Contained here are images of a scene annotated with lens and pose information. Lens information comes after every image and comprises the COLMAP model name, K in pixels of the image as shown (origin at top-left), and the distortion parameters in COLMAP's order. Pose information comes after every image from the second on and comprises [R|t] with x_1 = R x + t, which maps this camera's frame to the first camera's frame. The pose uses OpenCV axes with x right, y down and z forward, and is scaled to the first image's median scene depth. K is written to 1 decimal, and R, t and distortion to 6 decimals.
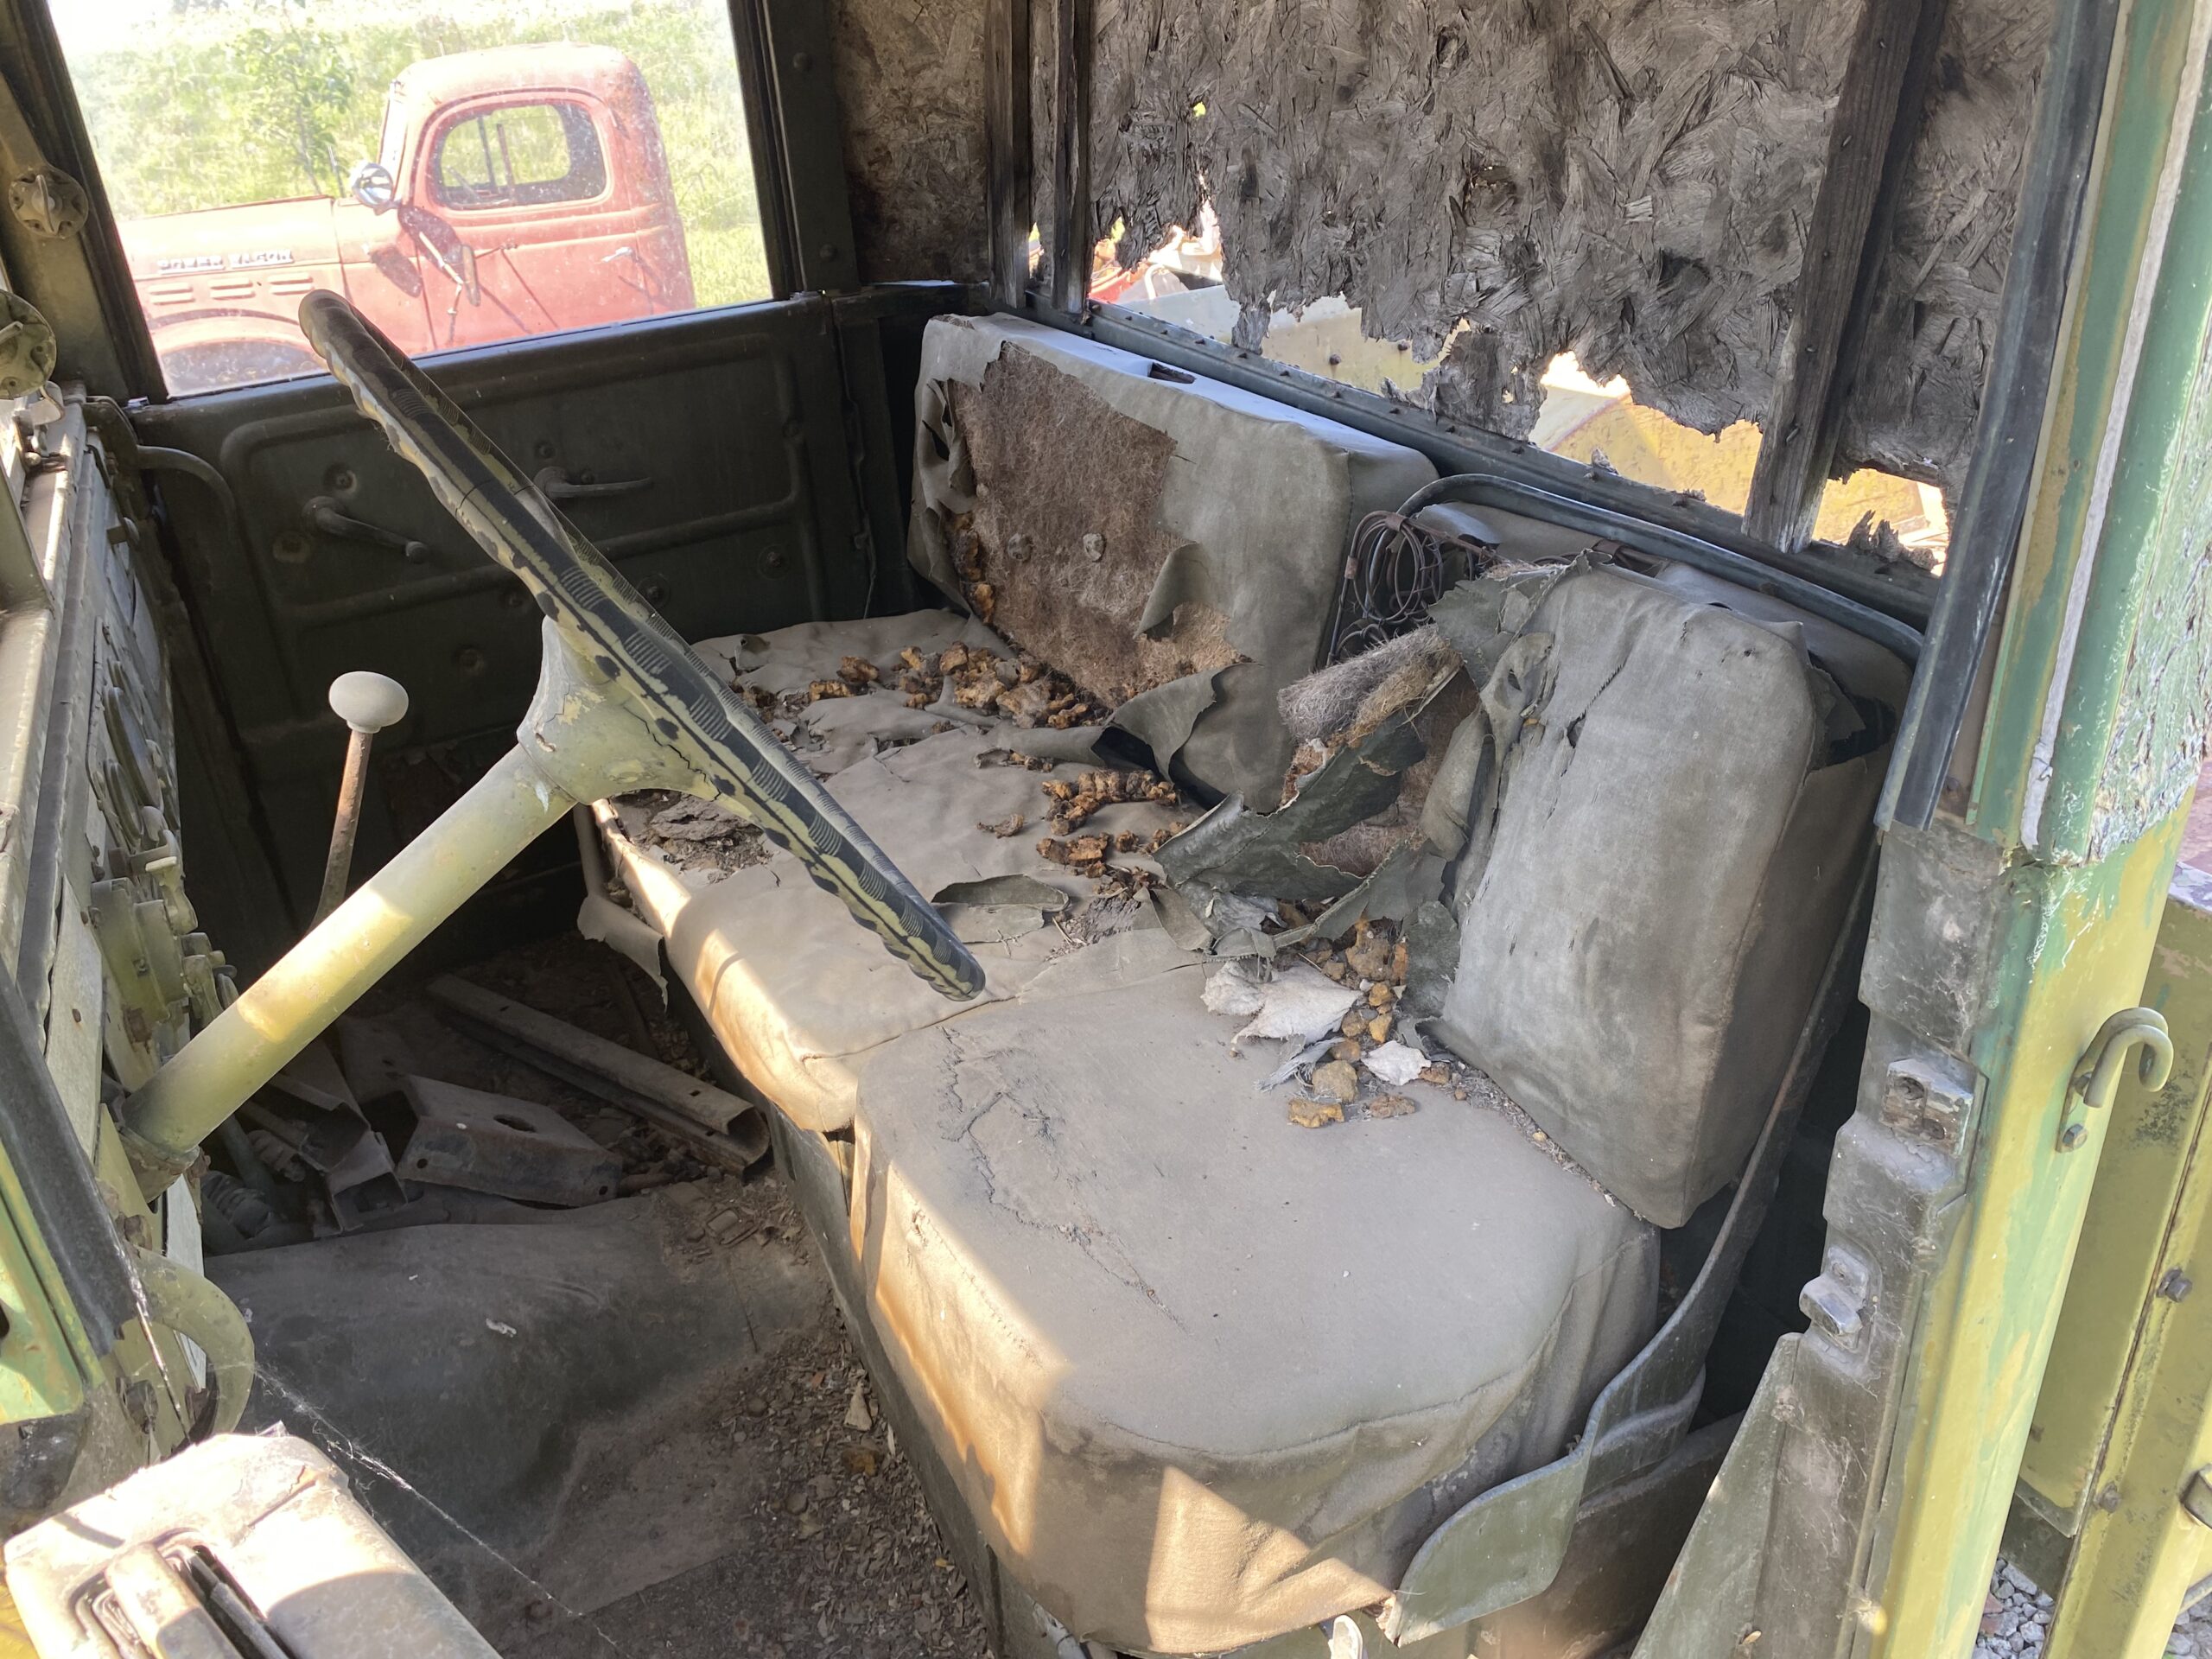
lens RADIAL K [[1692.1, 0, 1087.1], [0, 1692.1, 806.3], [0, 0, 1]] dist [0.027042, -0.032706]
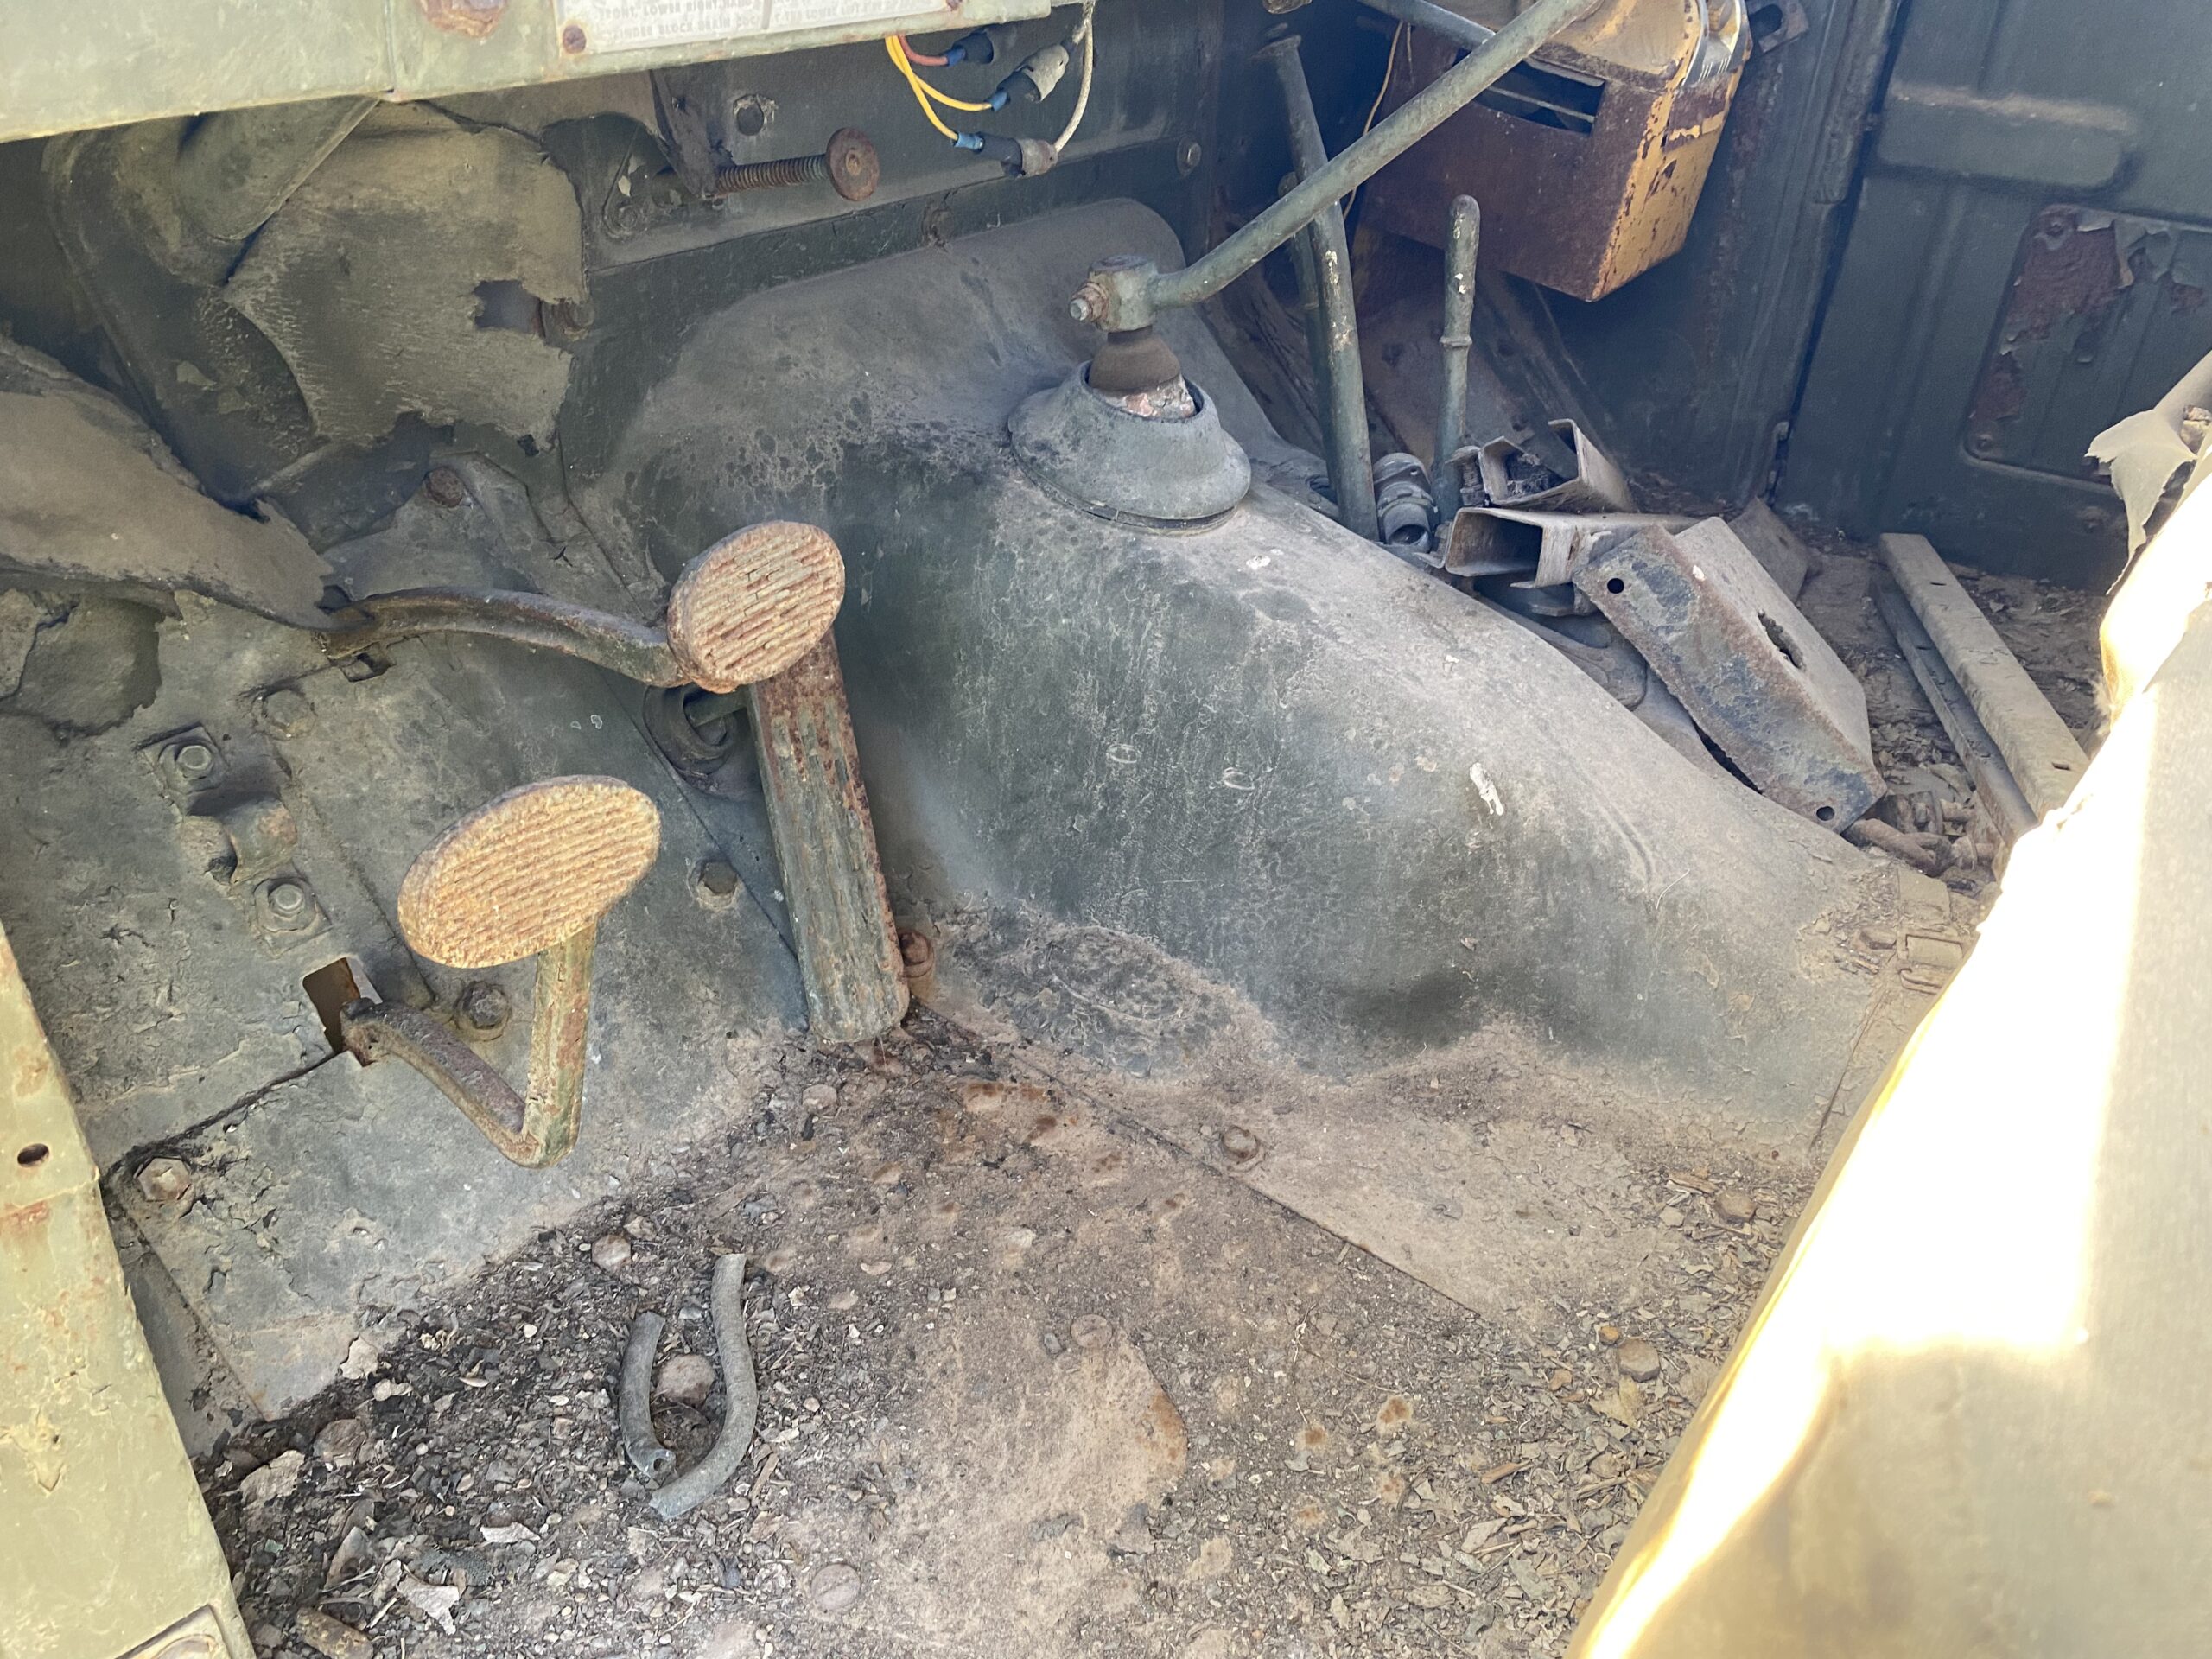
lens RADIAL K [[1692.1, 0, 1114.2], [0, 1692.1, 800.4], [0, 0, 1]] dist [0.027042, -0.032706]
pose [[0.441948, 0.535265, -0.719842, 0.044589], [-0.473278, 0.820821, 0.319783, 0.191404], [0.762030, 0.199358, 0.616090, 0.559468]]
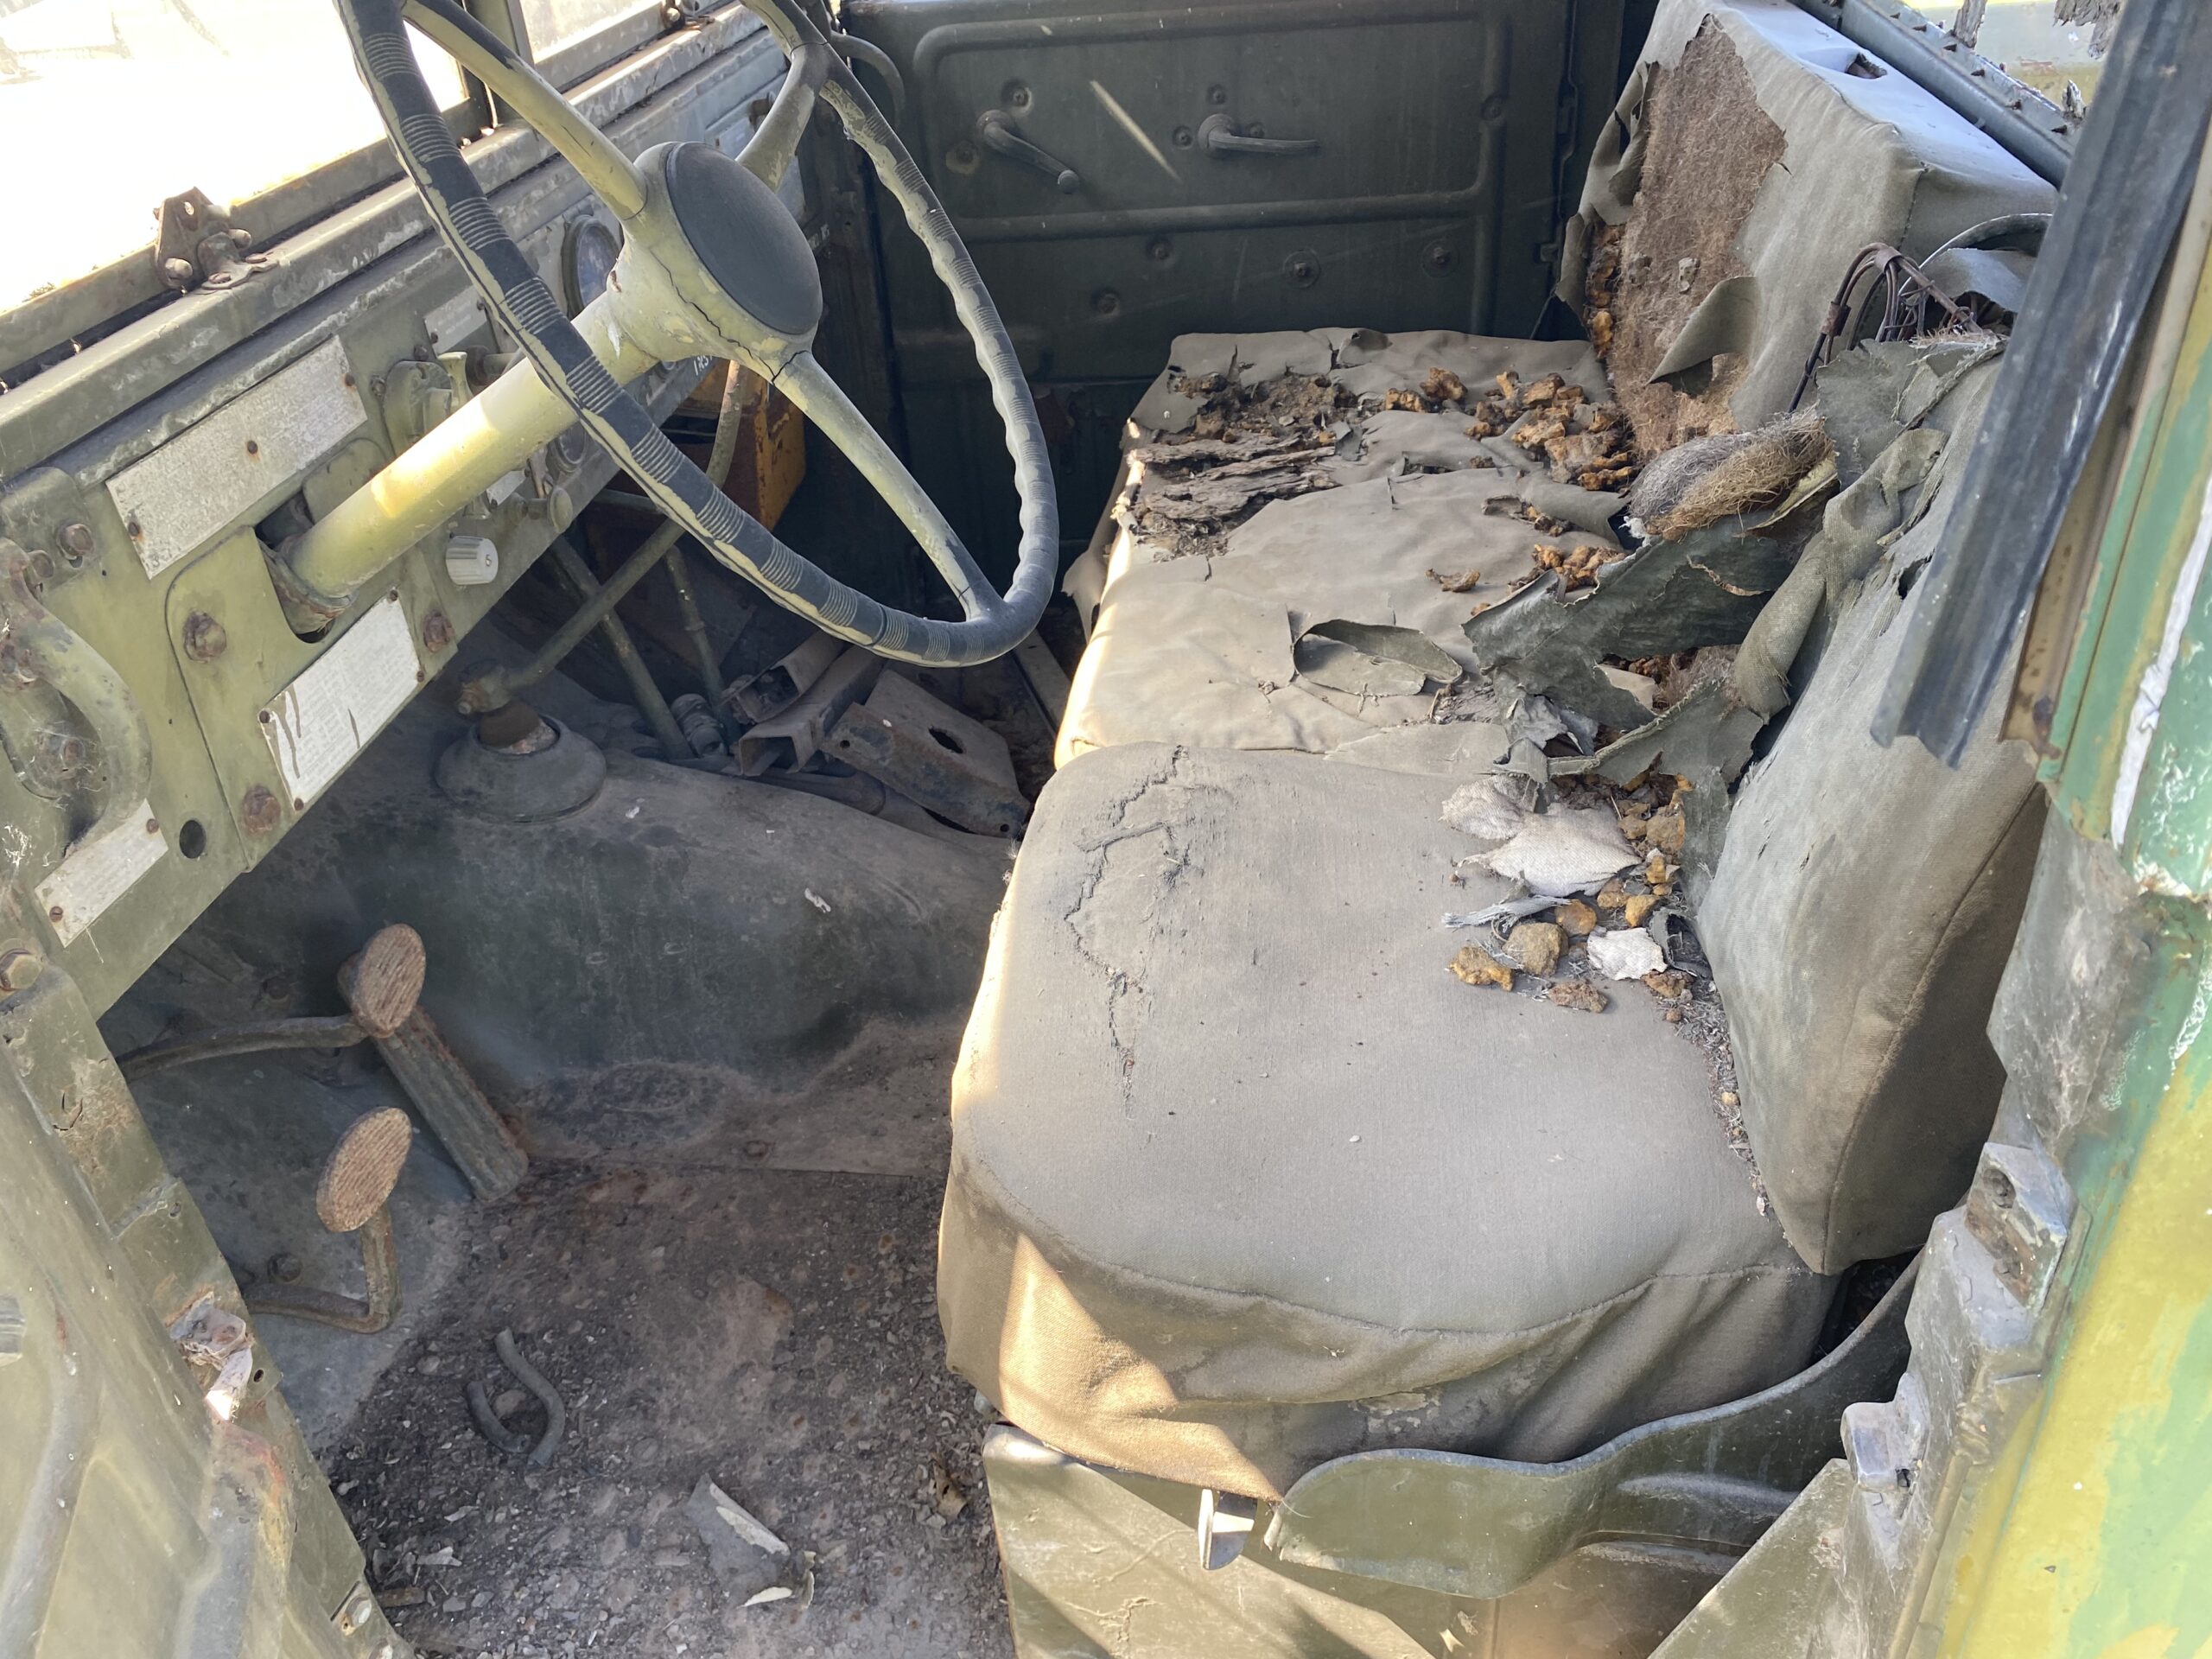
lens RADIAL K [[1692.1, 0, 1108.6], [0, 1692.1, 808.5], [0, 0, 1]] dist [0.027042, -0.032706]
pose [[0.826053, 0.313154, -0.468584, 0.313706], [-0.243971, 0.948175, 0.203574, -0.012690], [0.508049, -0.053842, 0.859644, 0.192936]]
